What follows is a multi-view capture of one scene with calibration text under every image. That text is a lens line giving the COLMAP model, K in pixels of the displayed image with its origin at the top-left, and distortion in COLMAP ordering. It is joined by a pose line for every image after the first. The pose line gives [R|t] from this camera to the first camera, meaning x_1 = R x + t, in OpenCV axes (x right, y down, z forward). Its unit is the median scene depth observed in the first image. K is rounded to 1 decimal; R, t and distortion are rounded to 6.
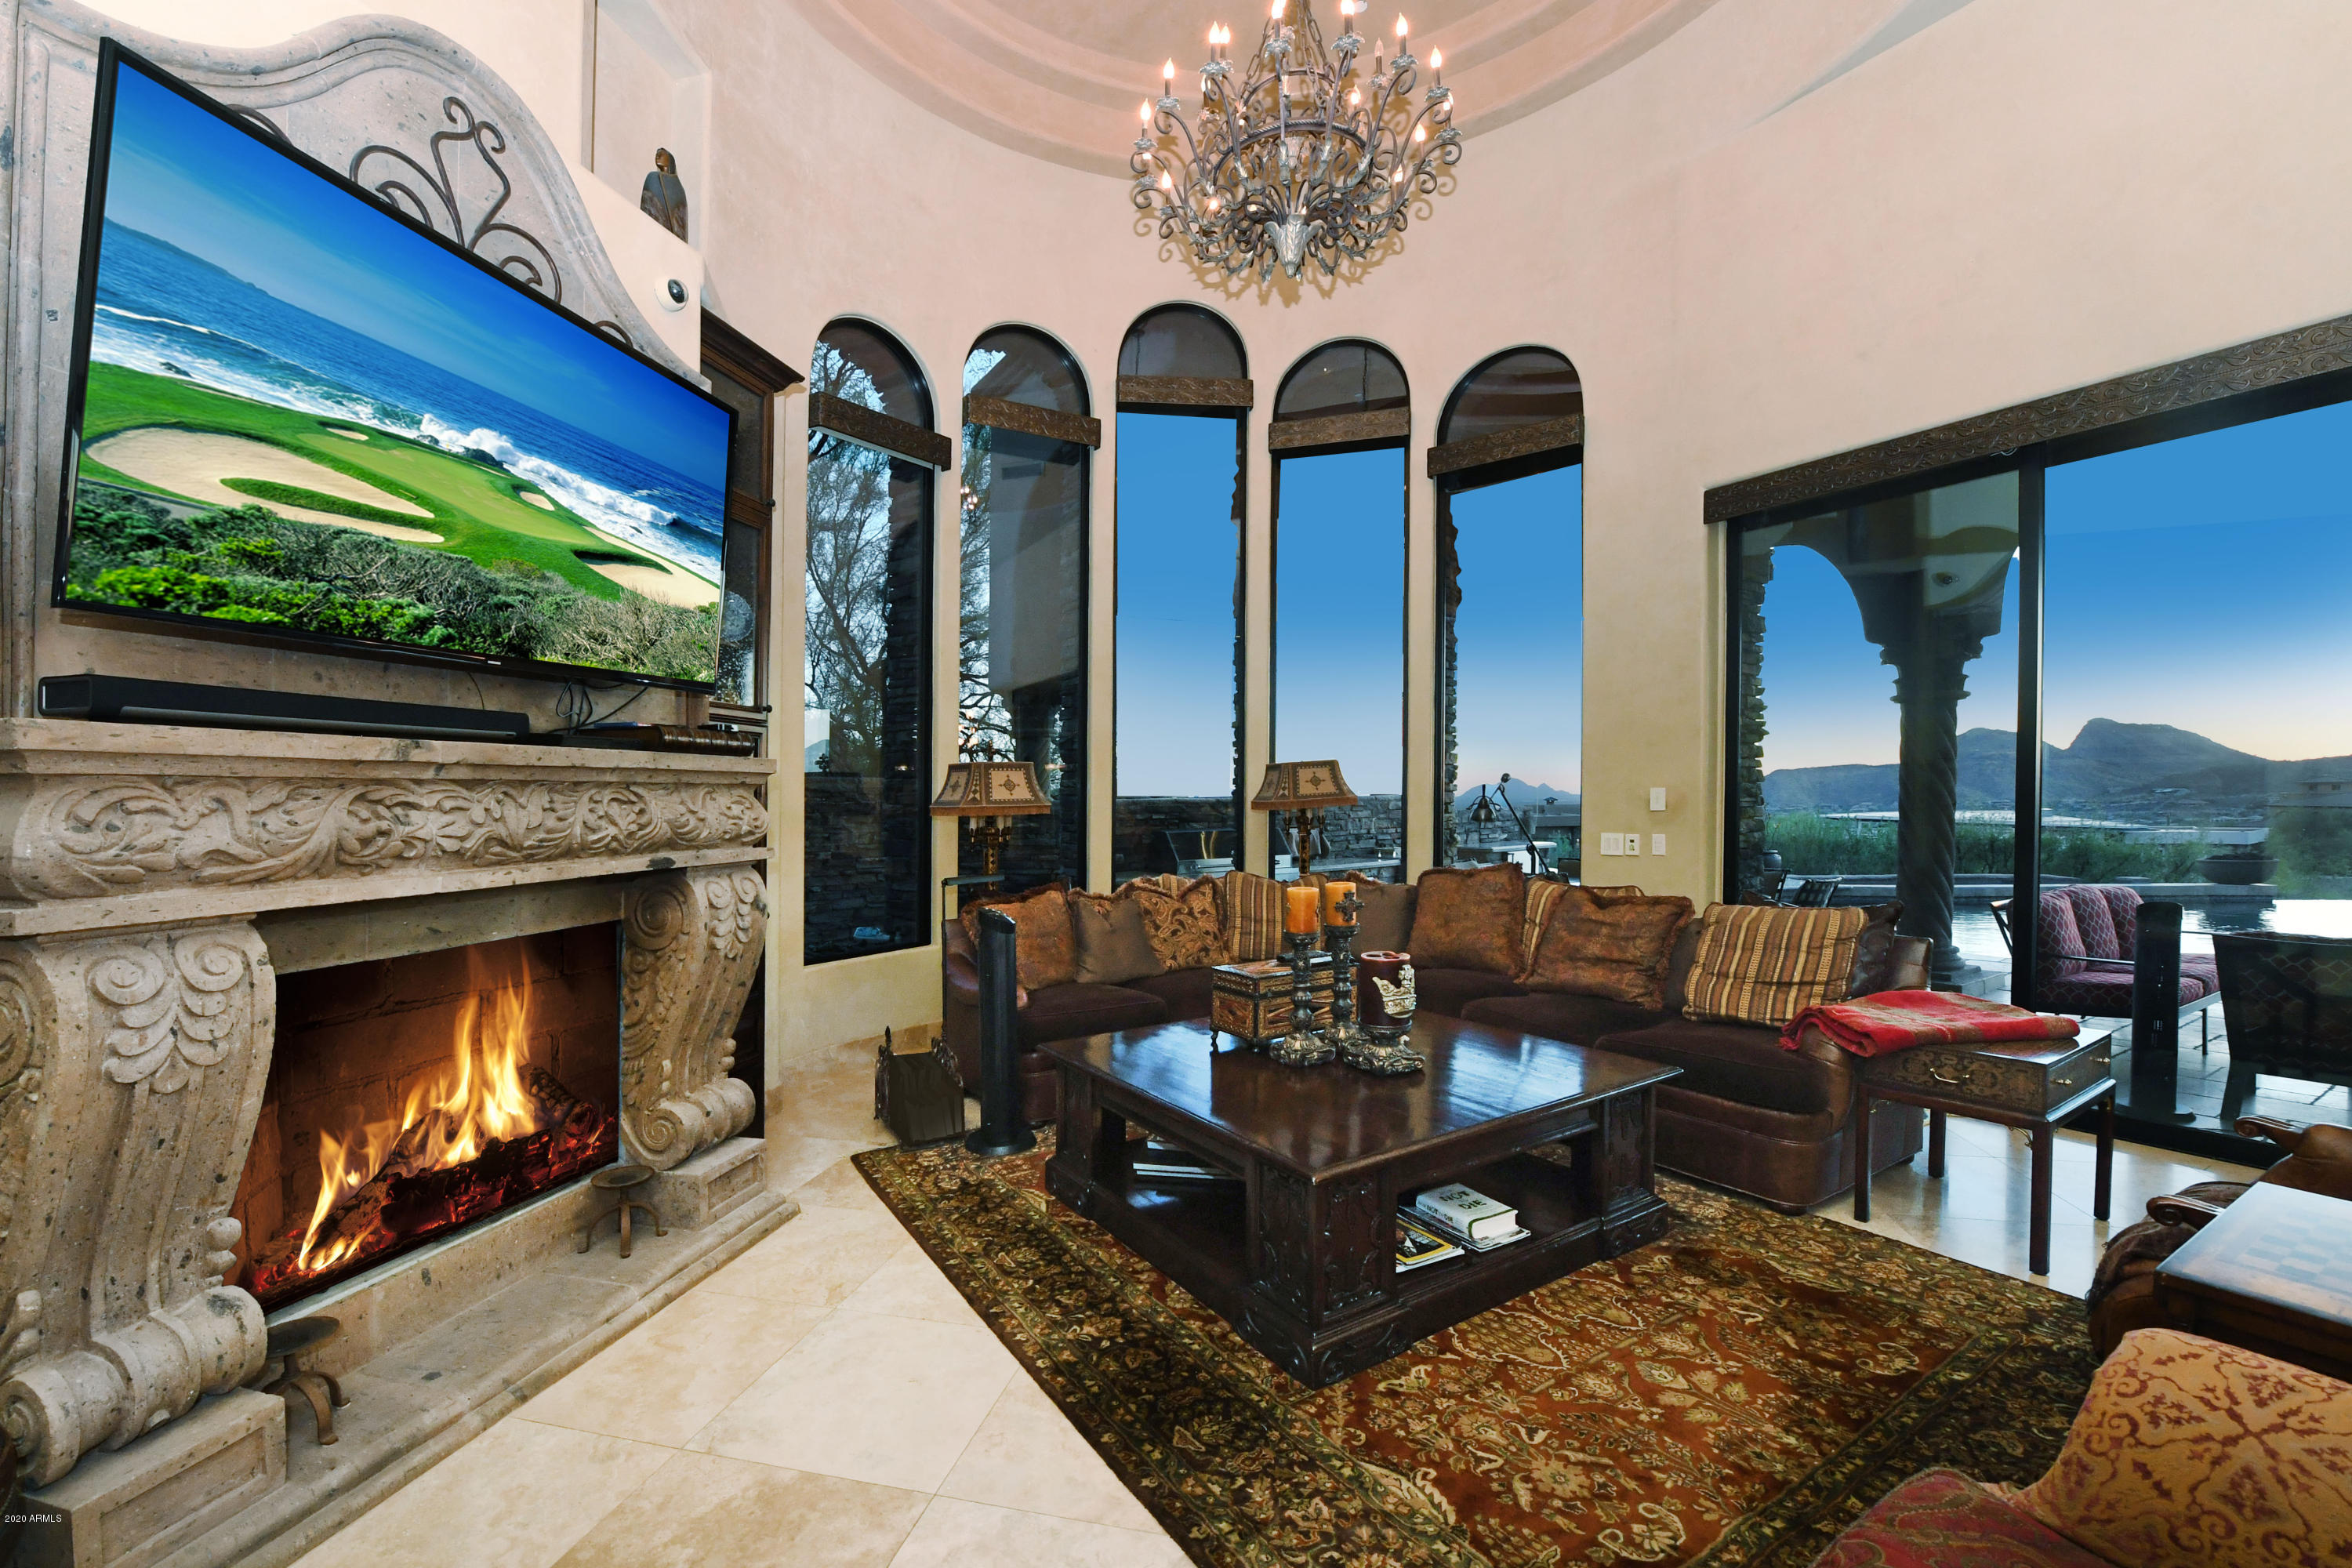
lens RADIAL K [[929.8, 0, 1173.2], [0, 929.8, 822.5], [0, 0, 1]] dist [-0.013680, -0.000306]
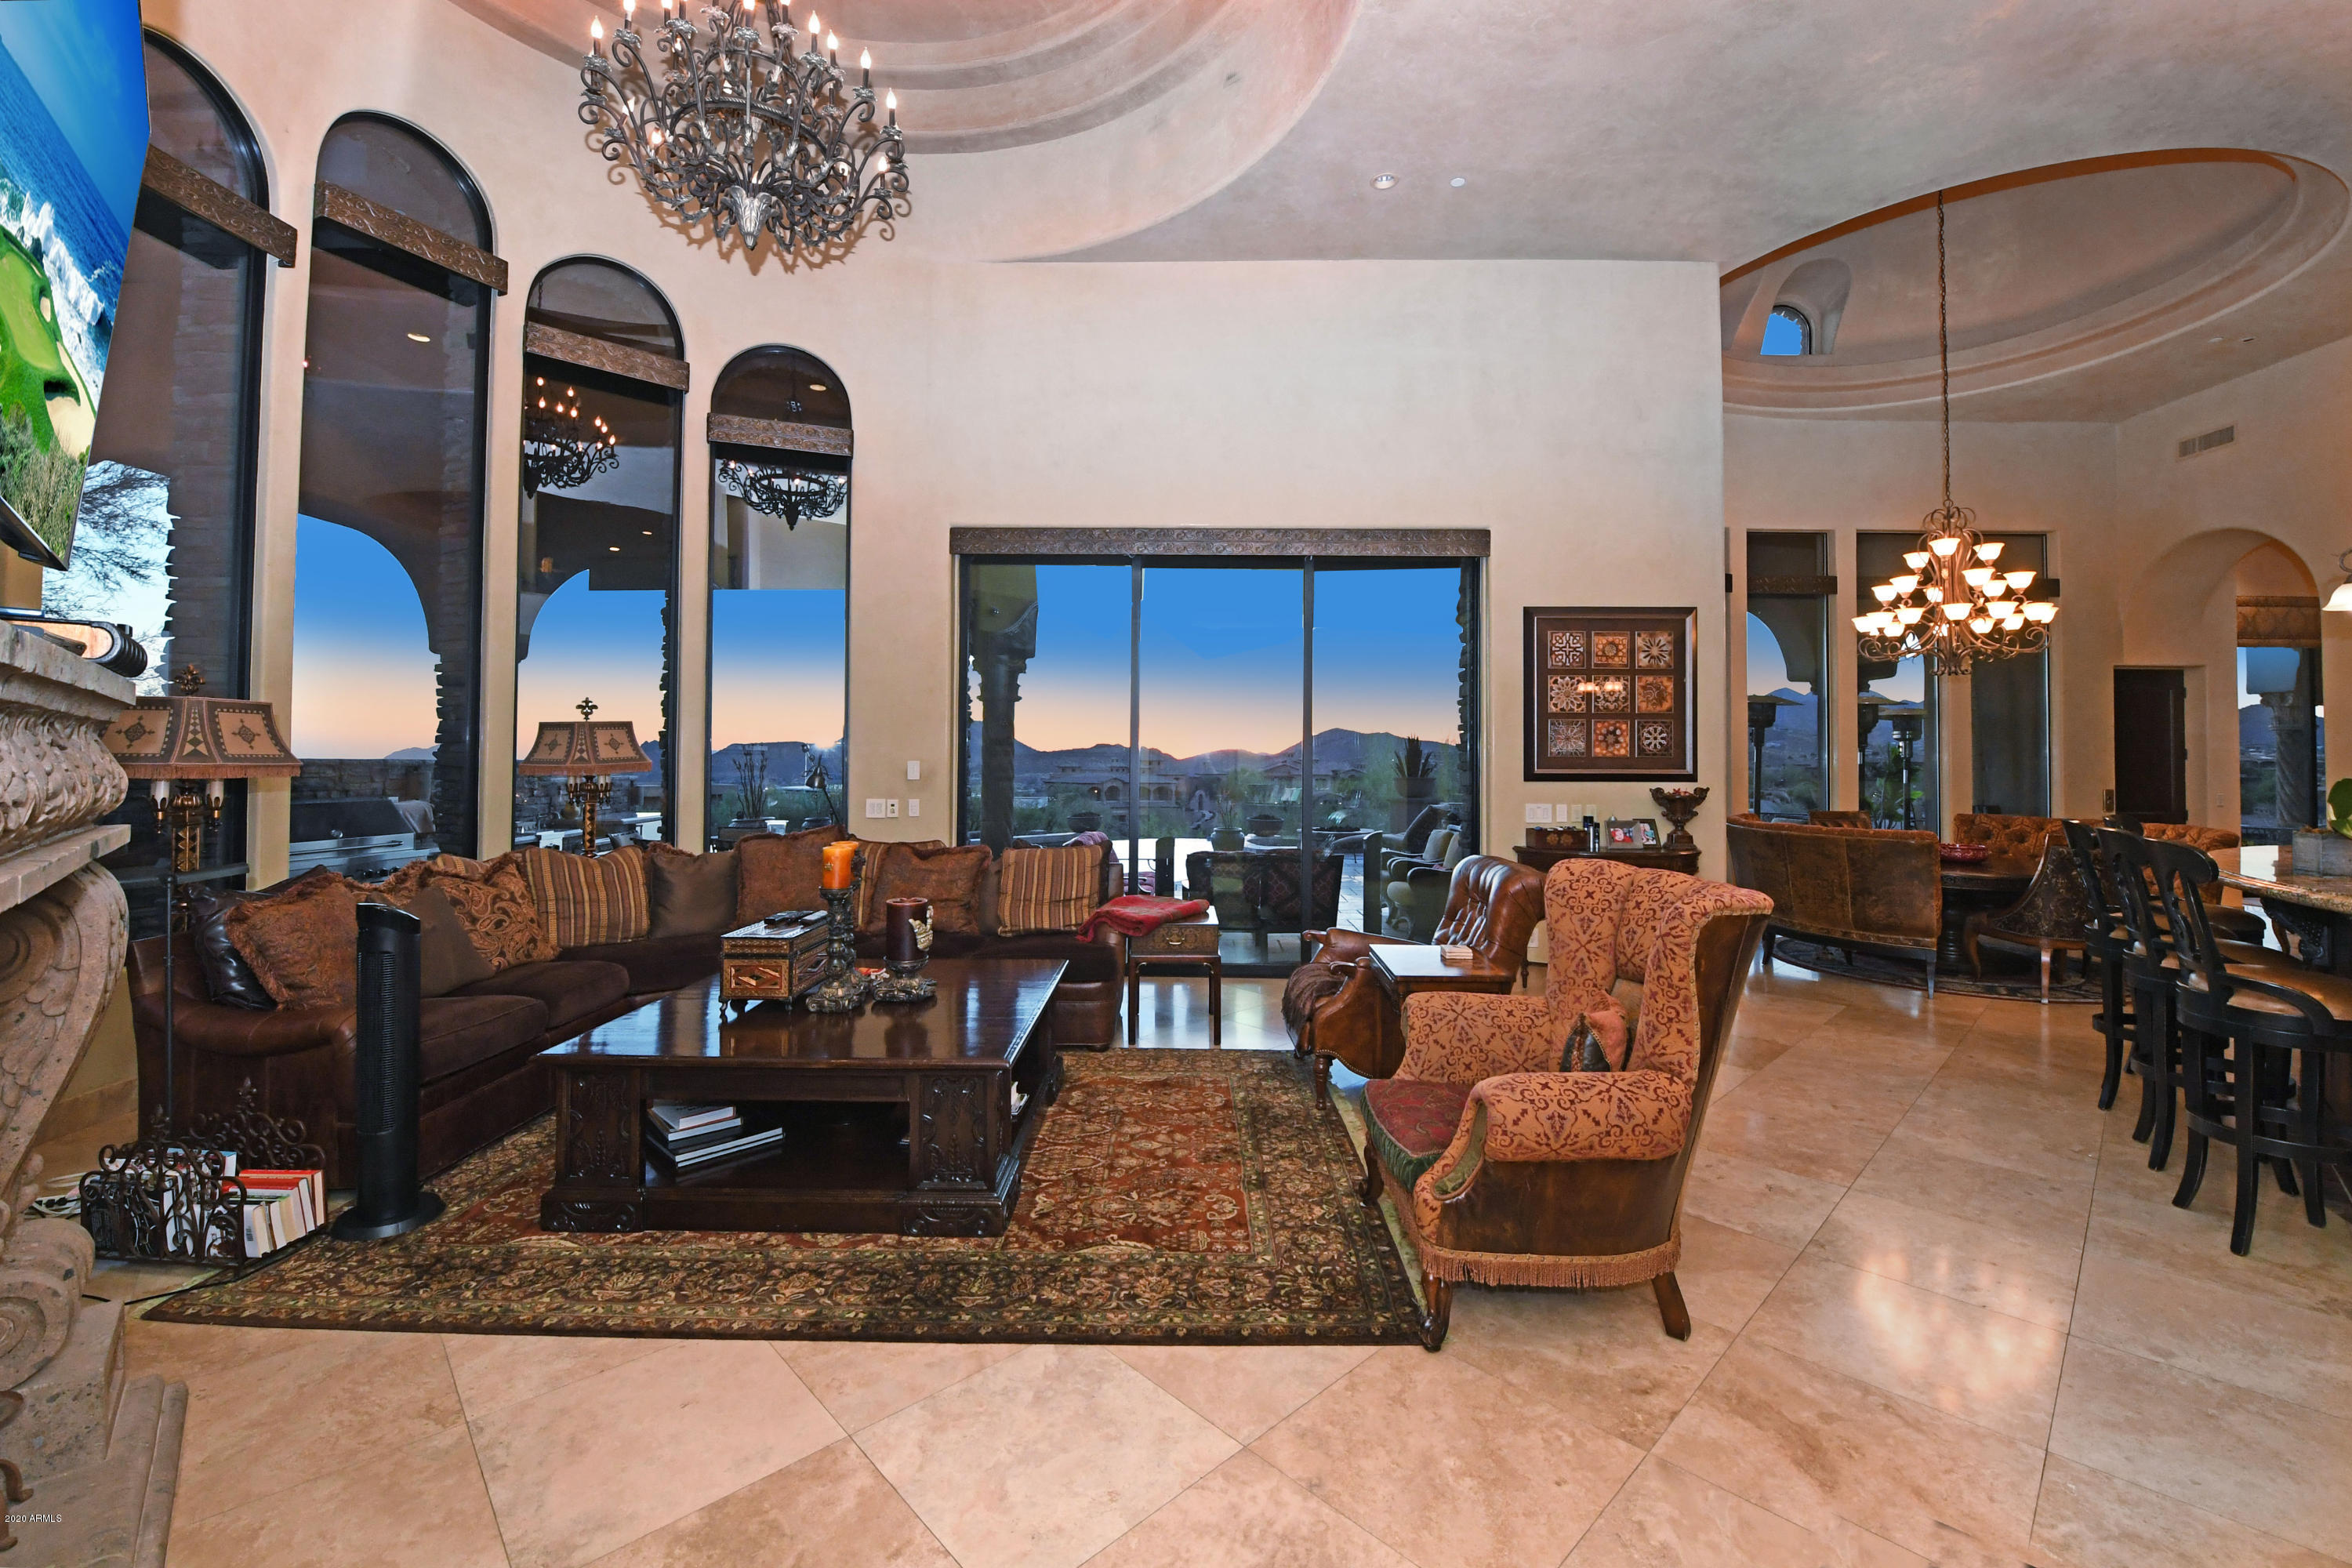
lens RADIAL K [[973.3, 0, 1164.6], [0, 973.3, 778.0], [0, 0, 1]] dist [-0.011412, -0.000352]
pose [[0.533434, 0.010169, 0.845780, -0.411119], [0.003793, 0.999889, -0.014414, 0.004676], [-0.845833, 0.010897, 0.533336, 0.048772]]
